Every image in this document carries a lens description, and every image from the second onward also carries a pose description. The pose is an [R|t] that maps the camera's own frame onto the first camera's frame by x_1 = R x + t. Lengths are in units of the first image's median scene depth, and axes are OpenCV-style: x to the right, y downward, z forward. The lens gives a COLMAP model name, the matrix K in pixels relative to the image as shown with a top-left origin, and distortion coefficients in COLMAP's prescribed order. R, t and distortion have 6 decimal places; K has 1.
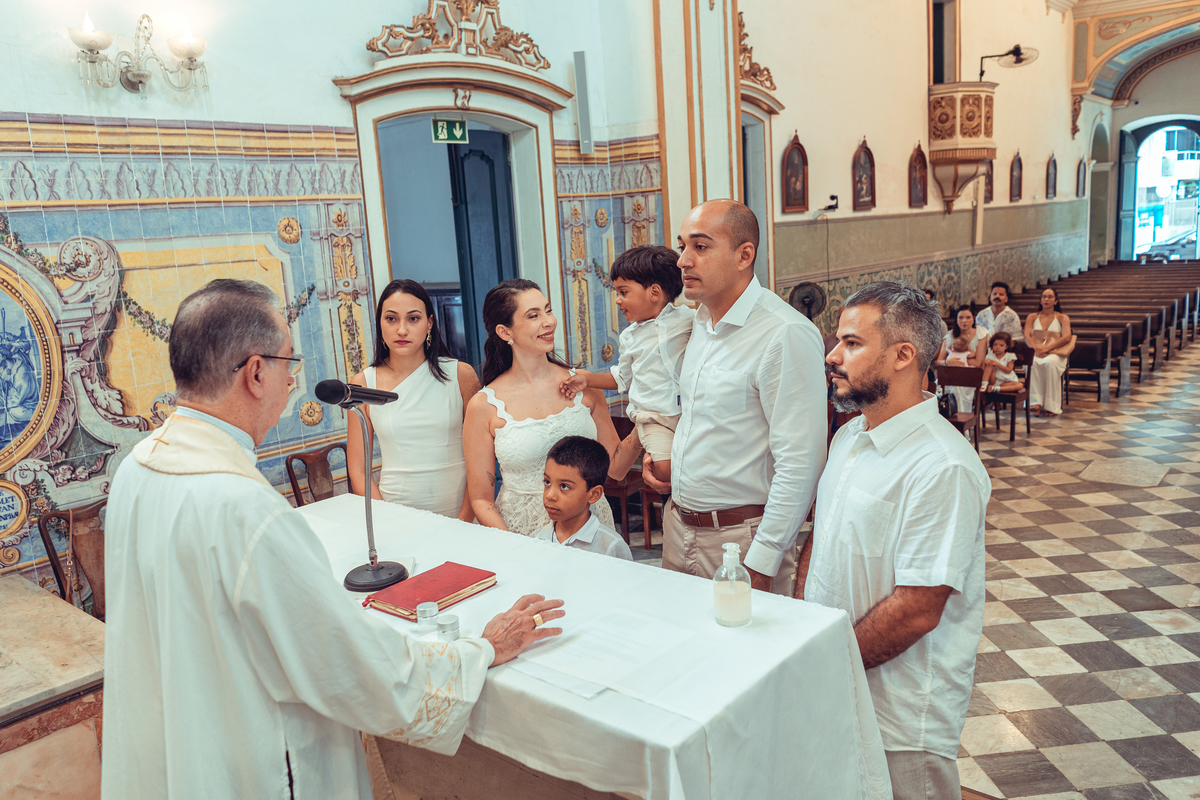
lens RADIAL K [[922.8, 0, 600.0], [0, 922.8, 400.0], [0, 0, 1]] dist [-0.014330, 0.001691]
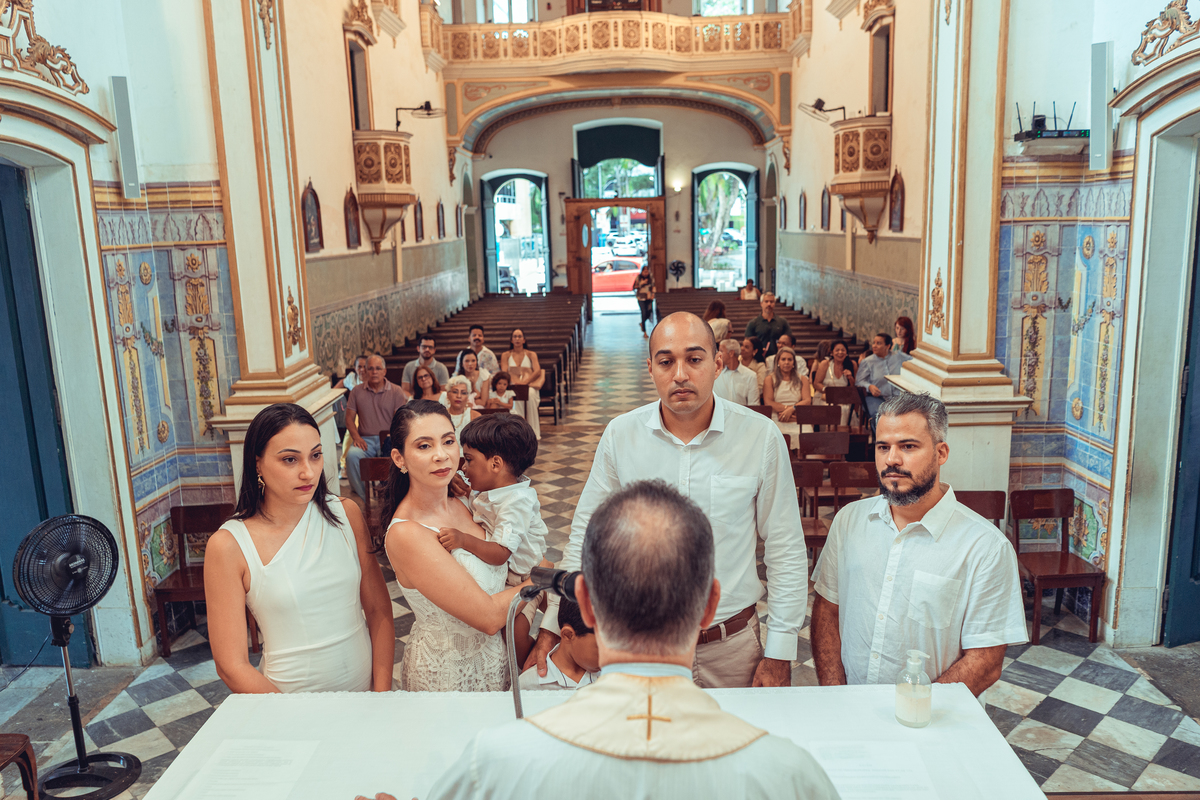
lens RADIAL K [[922.8, 0, 600.0], [0, 922.8, 400.0], [0, 0, 1]] dist [-0.014330, 0.001691]
pose [[0.778255, -0.080866, 0.622720, -0.207001], [0.098939, 0.995078, 0.005570, -0.046690], [-0.620105, 0.057276, 0.782425, 0.094483]]
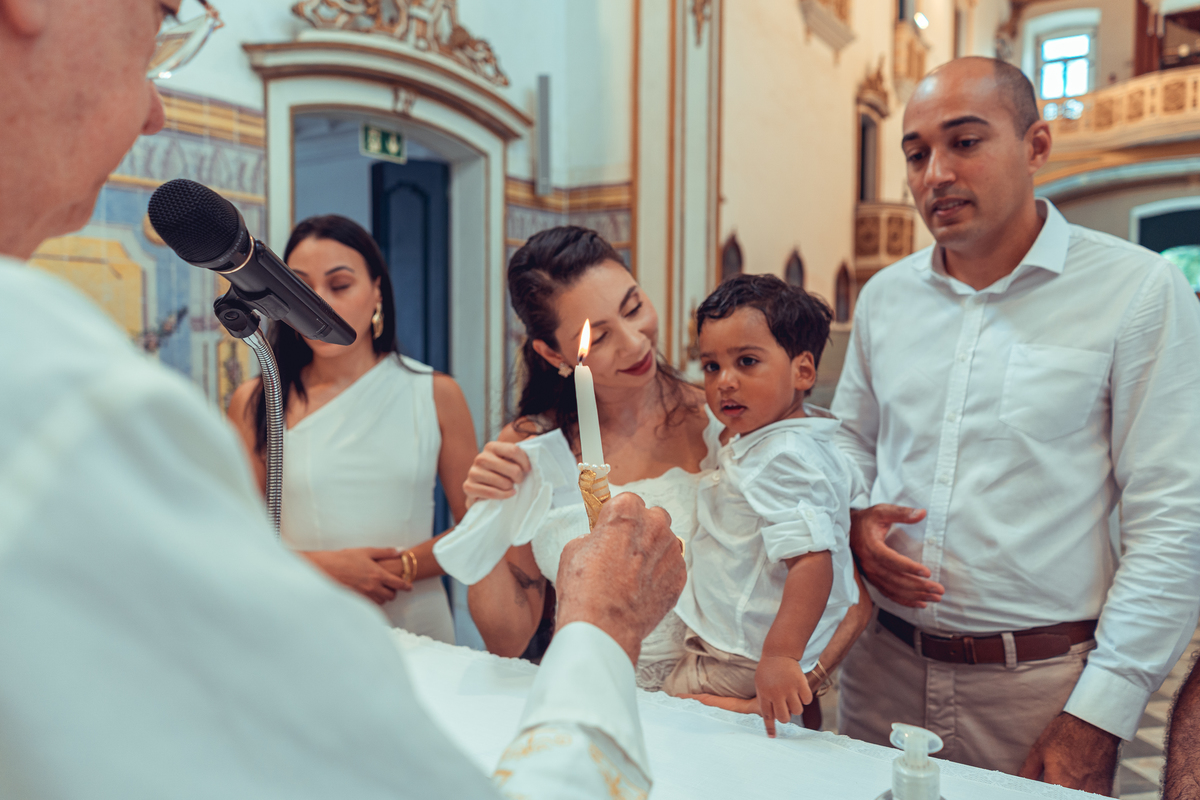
lens RADIAL K [[949.1, 0, 597.8], [0, 949.1, 377.9], [0, 0, 1]] dist [0.059728, -0.132637]
pose [[0.990190, 0.059203, 0.126565, -0.061959], [-0.038648, 0.986507, -0.159092, 0.026642], [-0.134276, 0.152640, 0.979117, 0.174377]]
